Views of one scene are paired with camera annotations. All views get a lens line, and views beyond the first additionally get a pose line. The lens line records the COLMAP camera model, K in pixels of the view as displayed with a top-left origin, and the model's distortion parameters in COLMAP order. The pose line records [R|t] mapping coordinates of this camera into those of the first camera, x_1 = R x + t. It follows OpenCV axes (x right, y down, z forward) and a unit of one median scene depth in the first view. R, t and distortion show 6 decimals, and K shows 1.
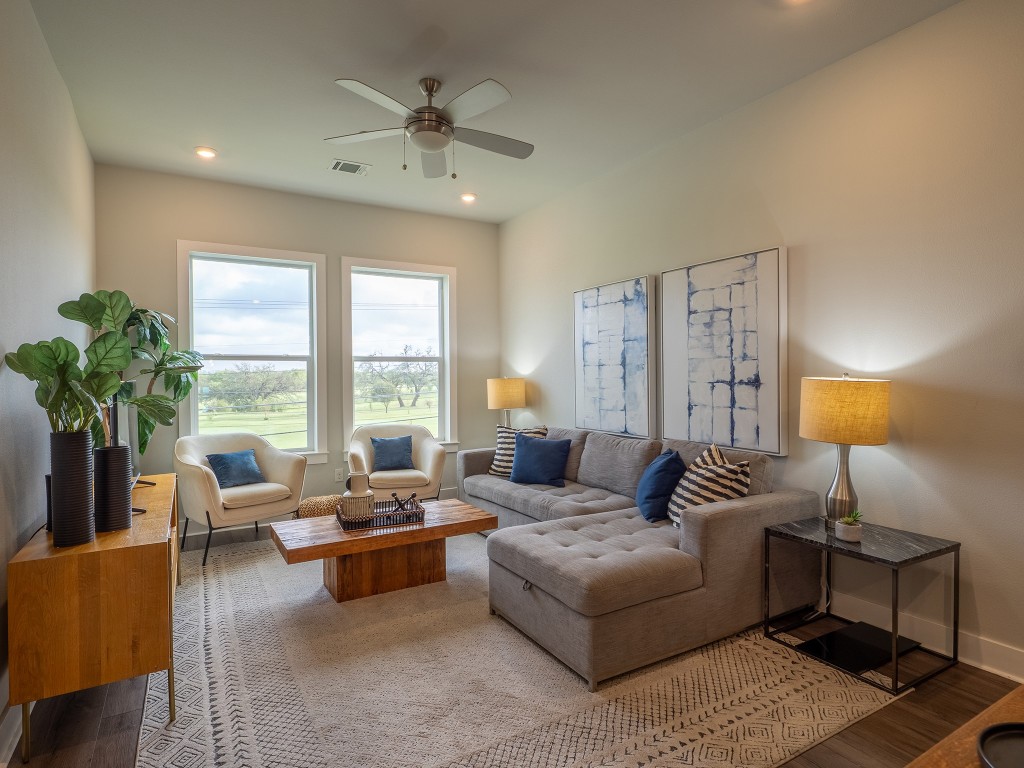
lens RADIAL K [[536.0, 0, 501.3], [0, 536.0, 382.4], [0, 0, 1]] dist [-0.003308, -0.000915]
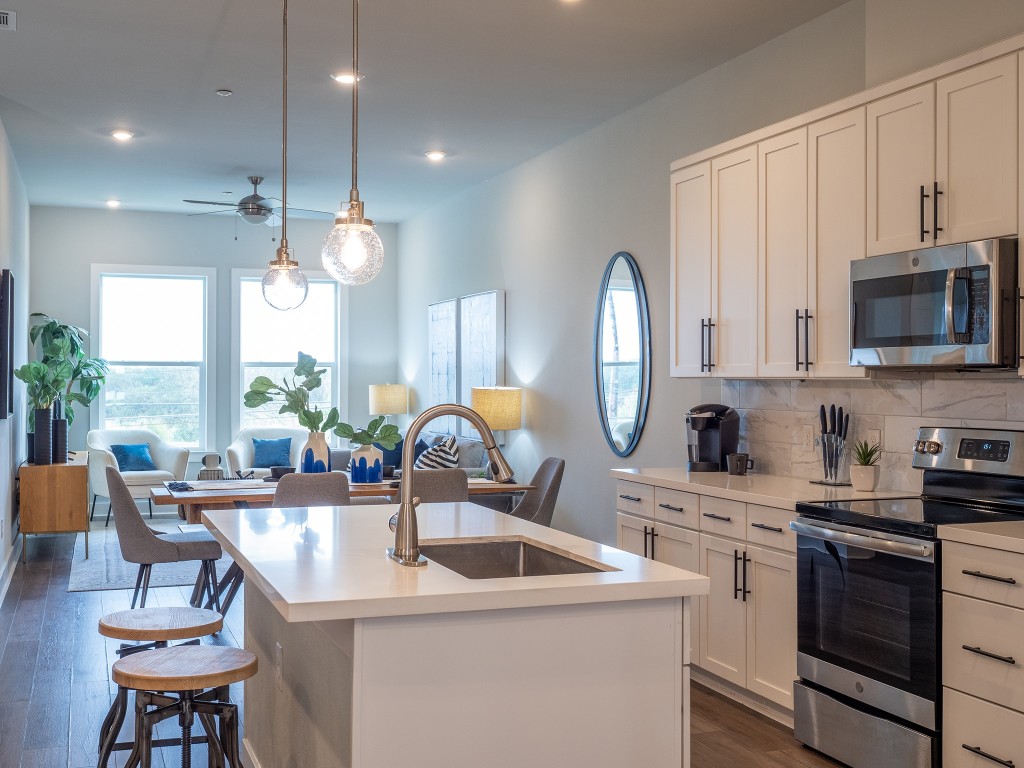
lens RADIAL K [[1180.9, 0, 512.0], [0, 1180.9, 384.0], [0, 0, 1]] dist [0.009775, 0.008375]
pose [[0.981480, 0.011873, -0.191198, 0.870414], [-0.013210, 0.999896, -0.005719, 0.000742], [0.191110, 0.008138, 0.981535, -1.486779]]
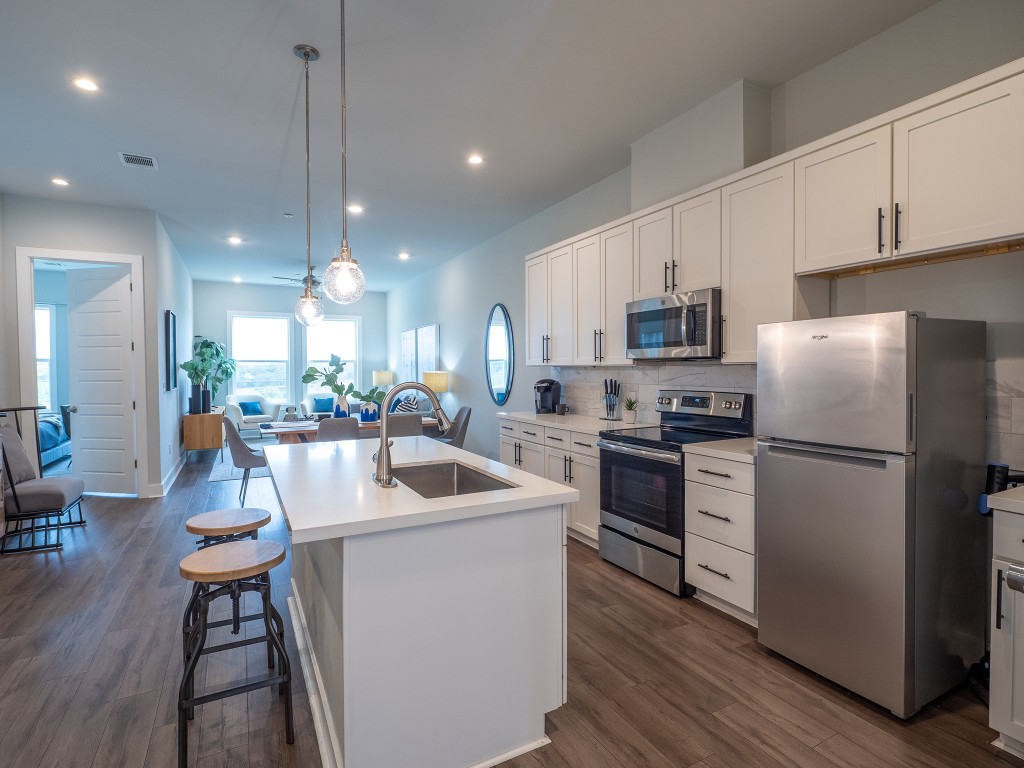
lens RADIAL K [[516.6, 0, 507.4], [0, 516.6, 381.5], [0, 0, 1]] dist [-0.000799, 0.000083]
pose [[0.997938, 0.005708, -0.063935, 0.814422], [-0.004752, 0.999875, 0.015101, 0.001179], [0.064013, -0.014766, 0.997840, -1.254445]]
